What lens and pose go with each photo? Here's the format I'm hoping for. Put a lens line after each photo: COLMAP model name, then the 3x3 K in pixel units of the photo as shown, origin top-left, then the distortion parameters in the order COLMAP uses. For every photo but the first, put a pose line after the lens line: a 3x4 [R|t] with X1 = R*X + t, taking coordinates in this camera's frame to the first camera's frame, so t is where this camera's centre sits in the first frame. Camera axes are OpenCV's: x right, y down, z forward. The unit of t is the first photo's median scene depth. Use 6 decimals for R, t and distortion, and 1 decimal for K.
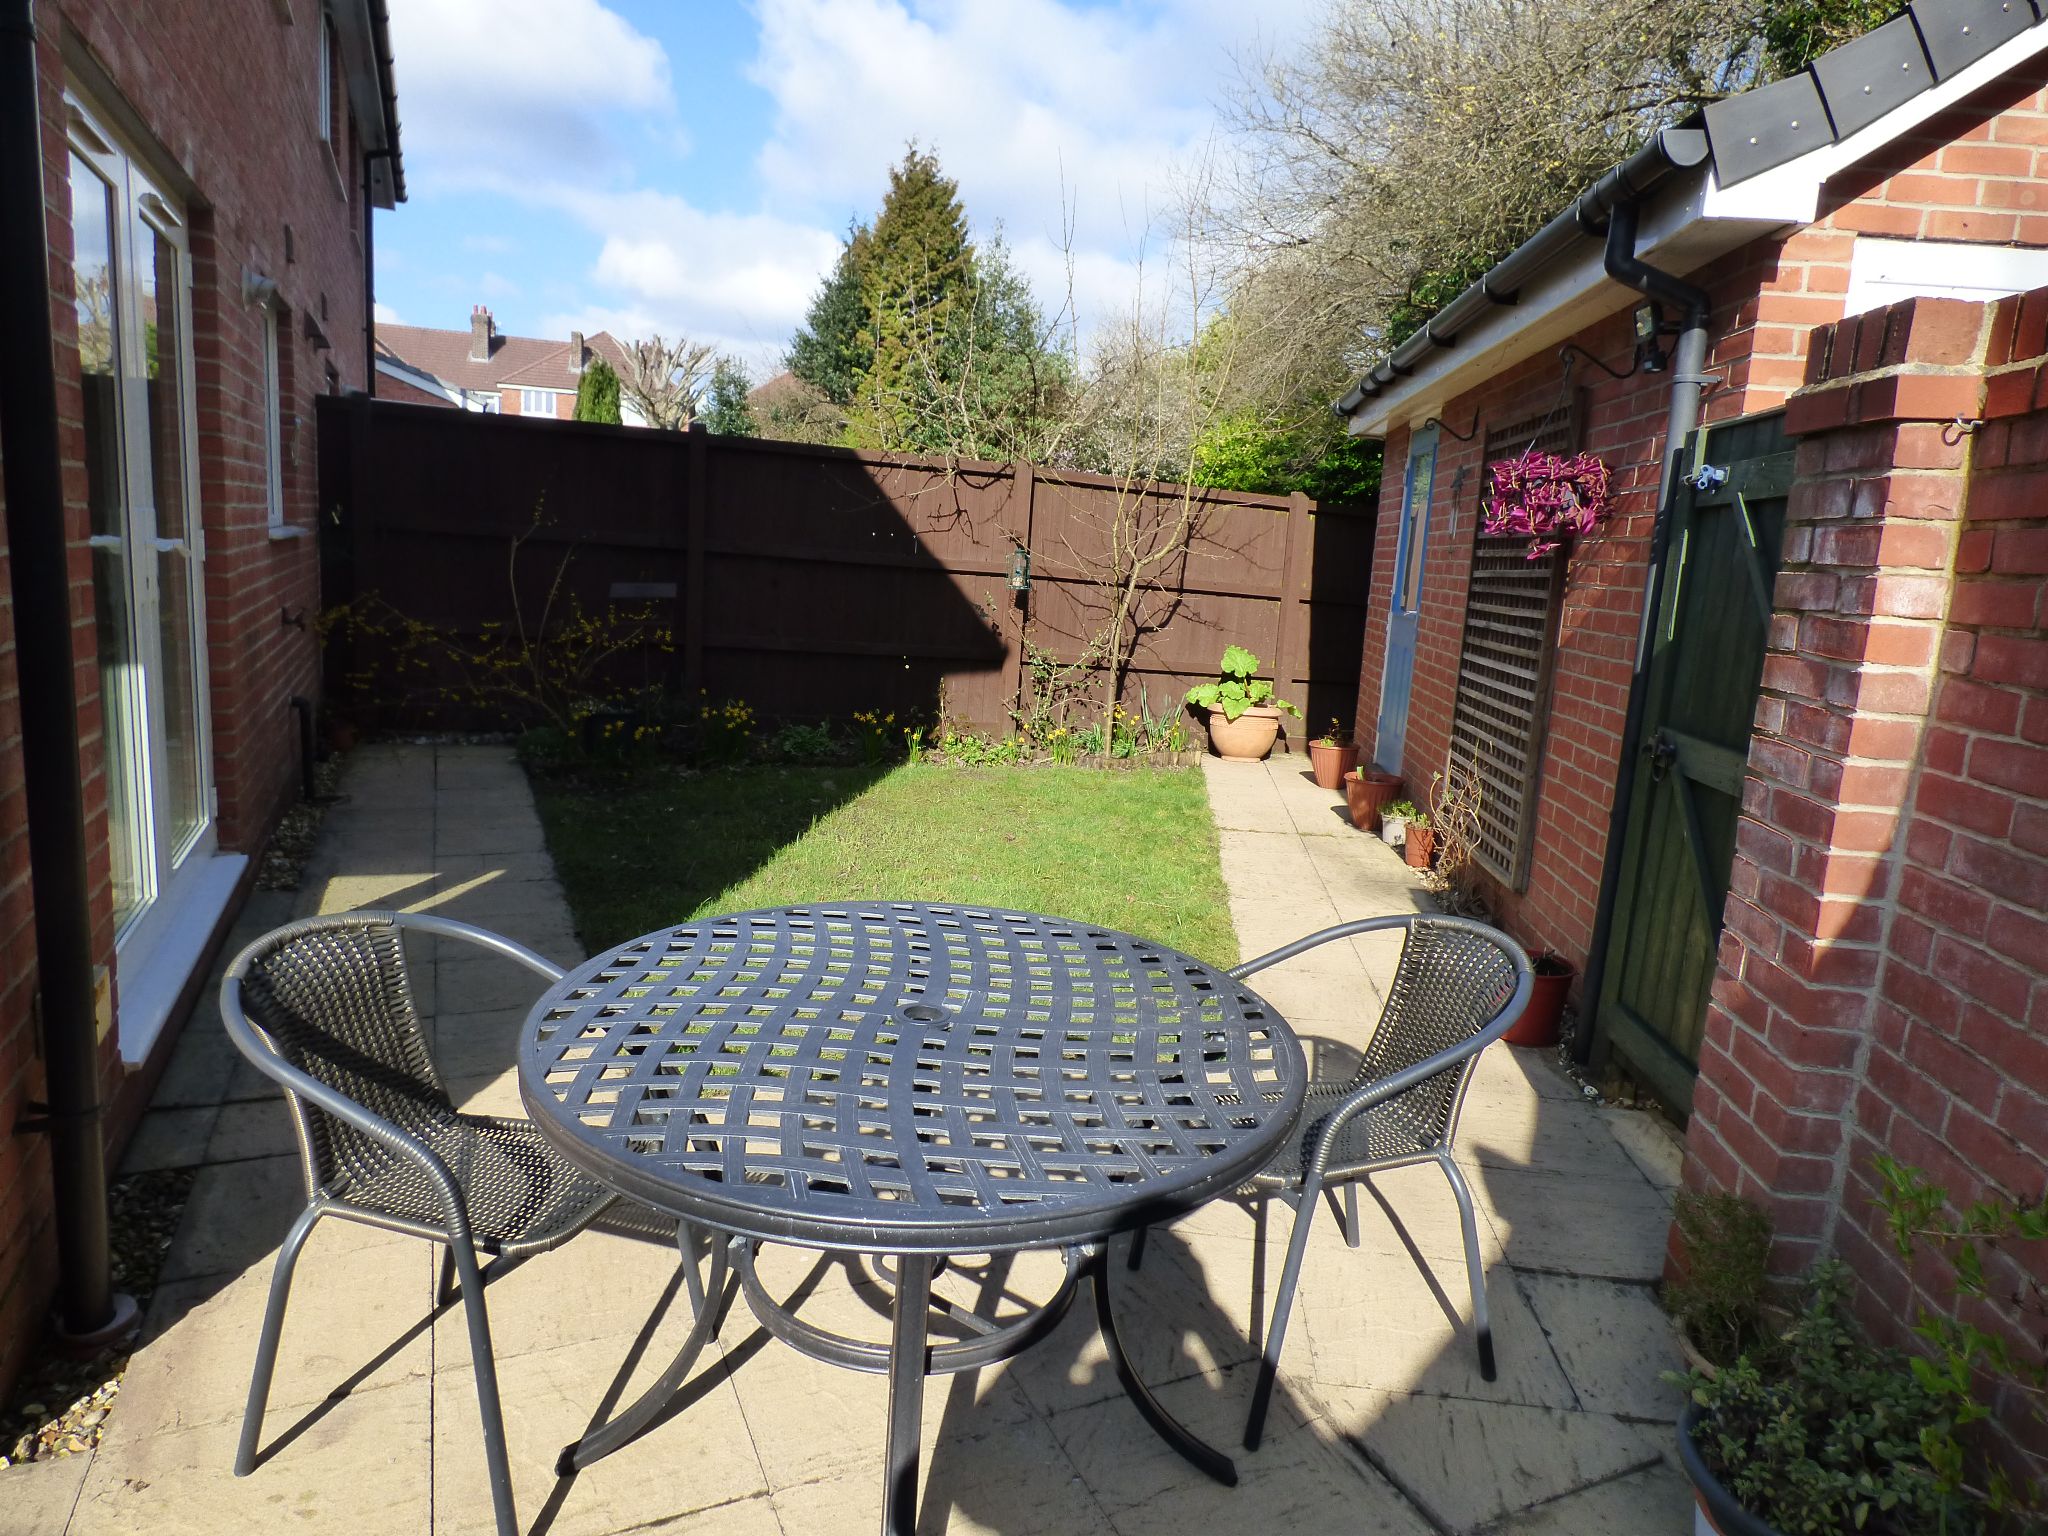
lens RADIAL K [[1266.5, 0, 1024.0], [0, 1266.5, 768.0], [0, 0, 1]] dist [-0.017345, 0.001828]
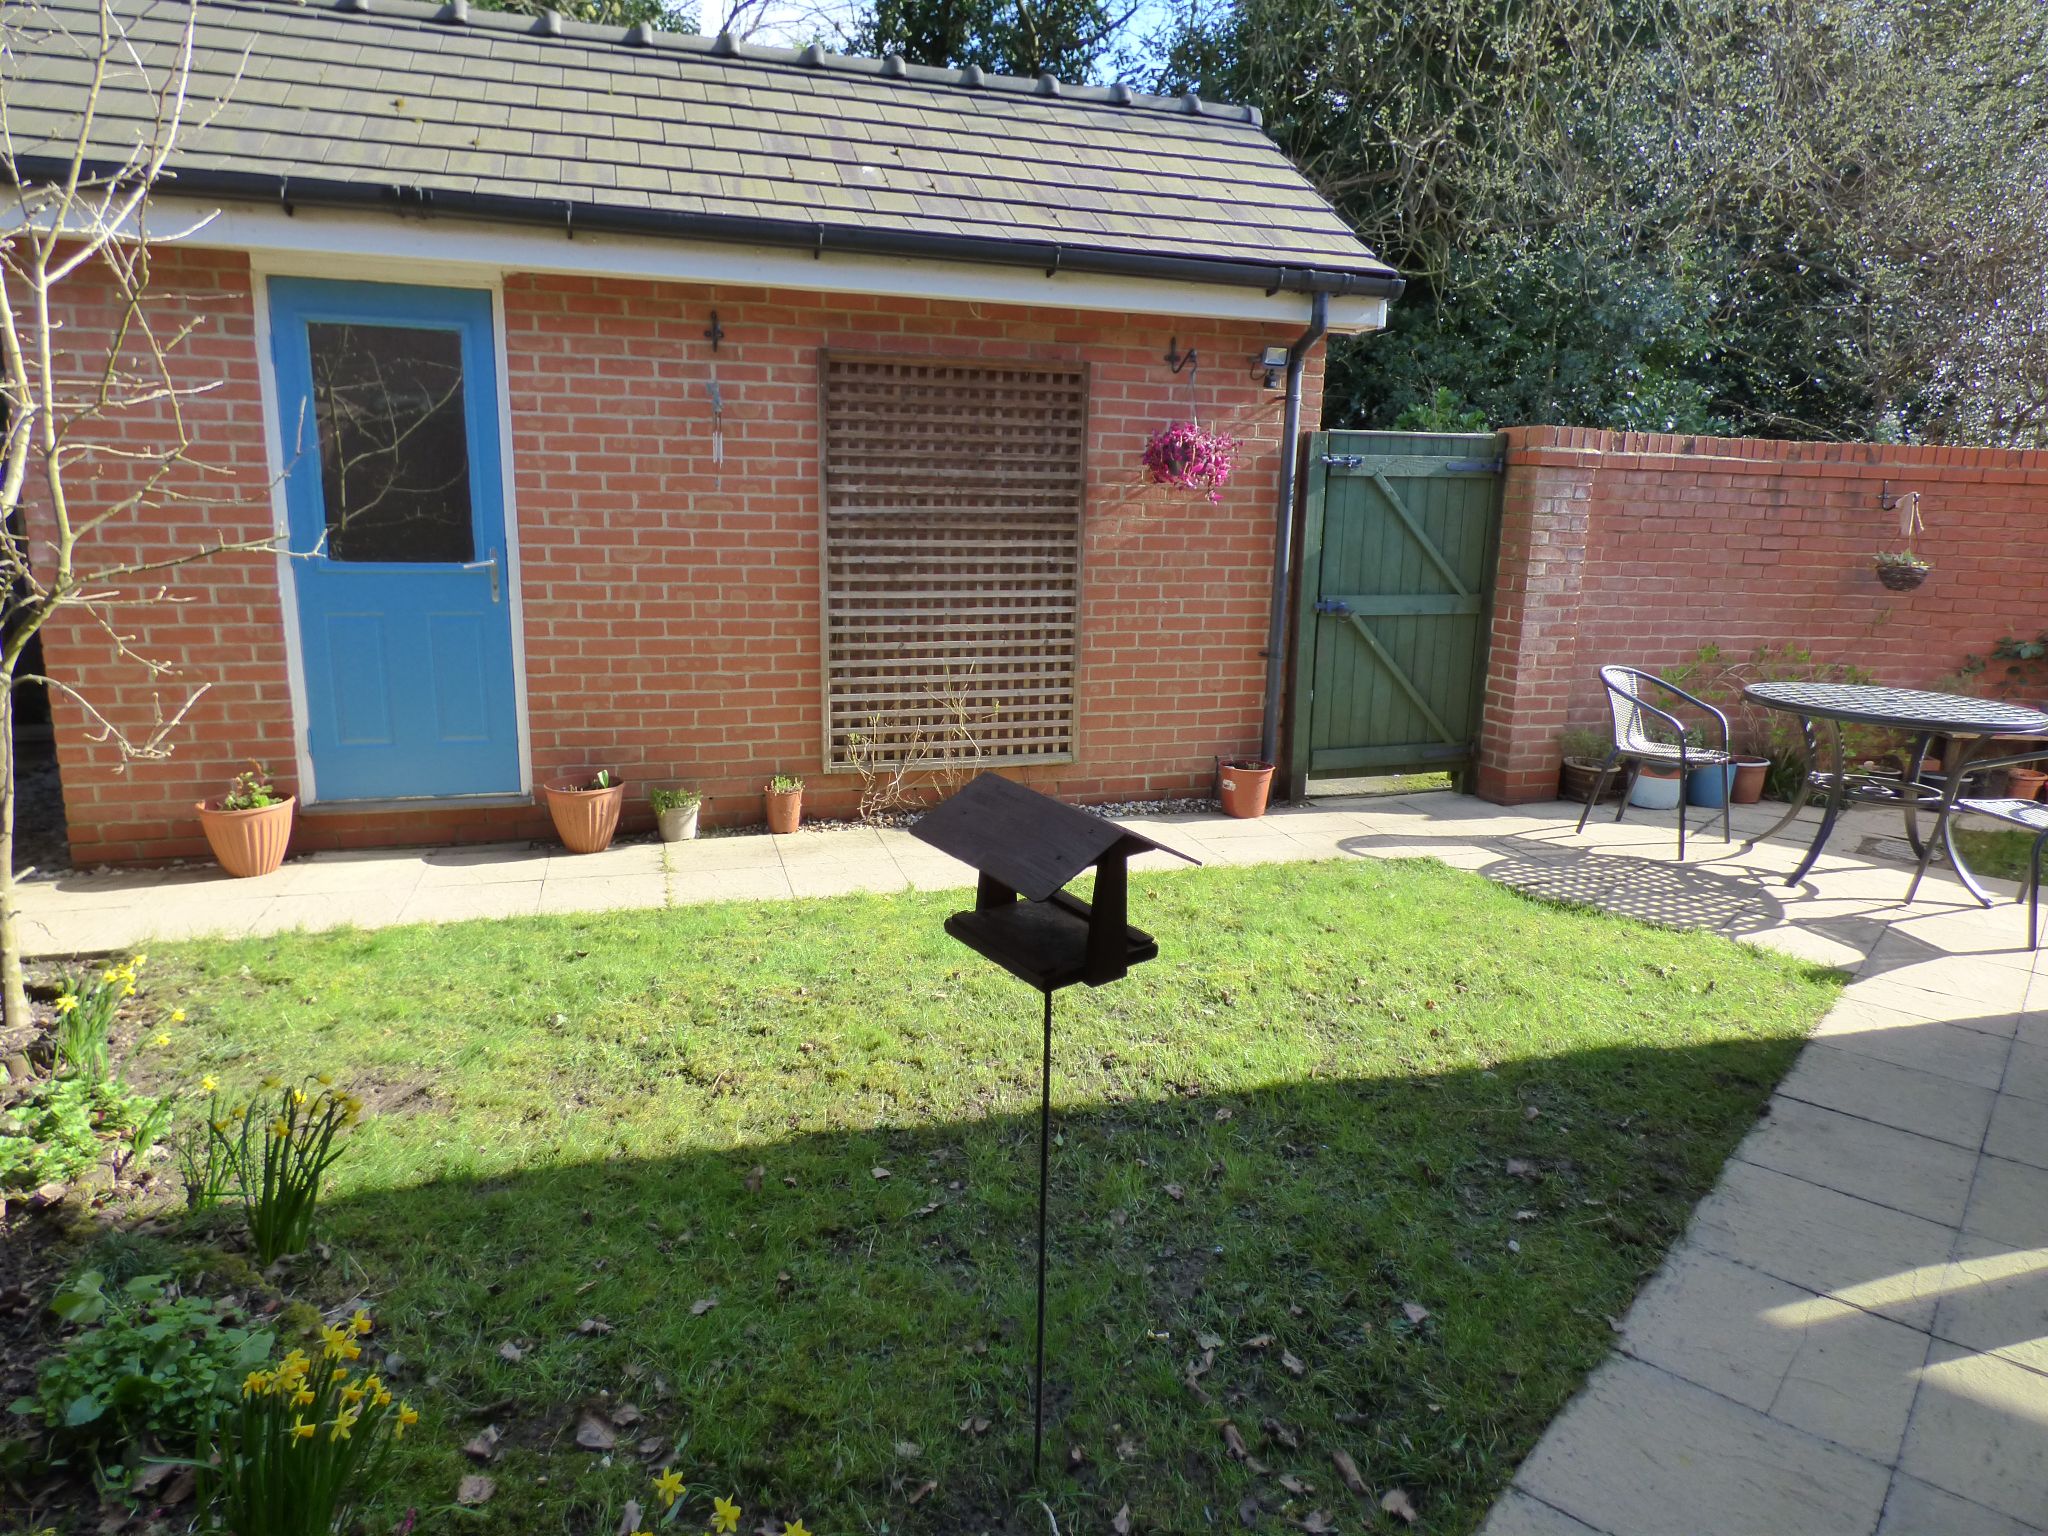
lens RADIAL K [[1231.8, 0, 1024.0], [0, 1231.8, 768.0], [0, 0, 1]] dist [-0.027144, -0.002709]
pose [[-0.365762, -0.266188, 0.891831, -1.530826], [0.118588, 0.937089, 0.328332, -0.674860], [-0.923122, 0.225852, -0.311185, 3.117614]]
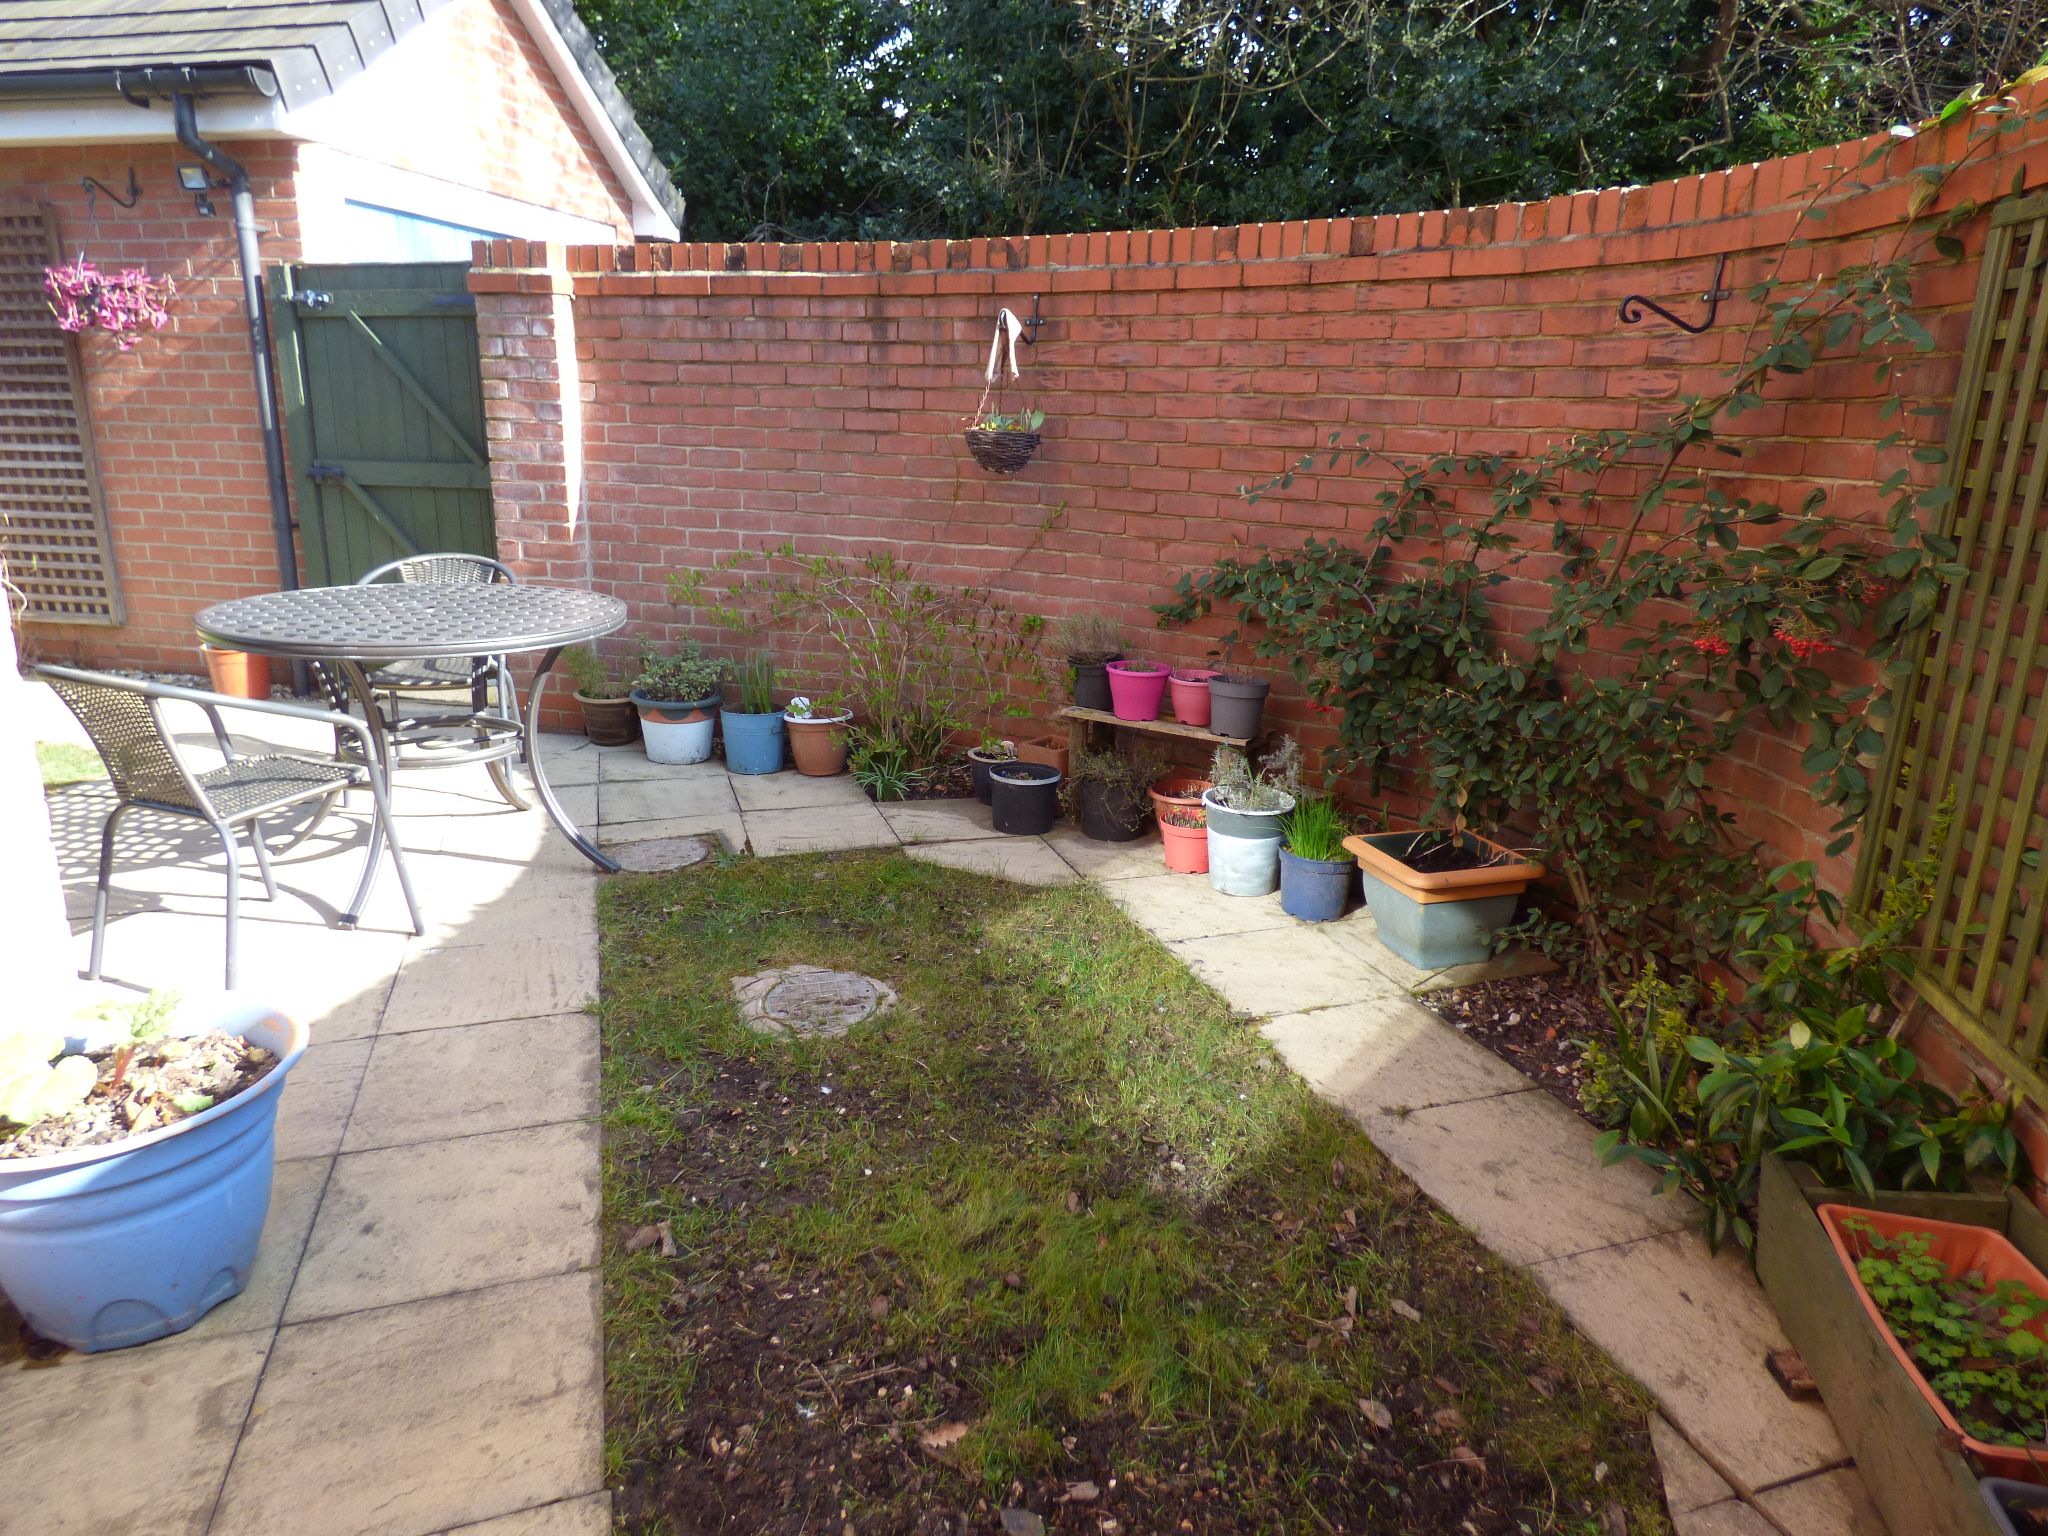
lens RADIAL K [[1266.5, 0, 1024.0], [0, 1266.5, 768.0], [0, 0, 1]] dist [-0.017345, 0.001828]
pose [[0.133710, -0.332549, 0.933559, -1.510693], [0.155534, 0.937386, 0.311636, -0.034671], [-0.978739, 0.103531, 0.177060, -0.183680]]
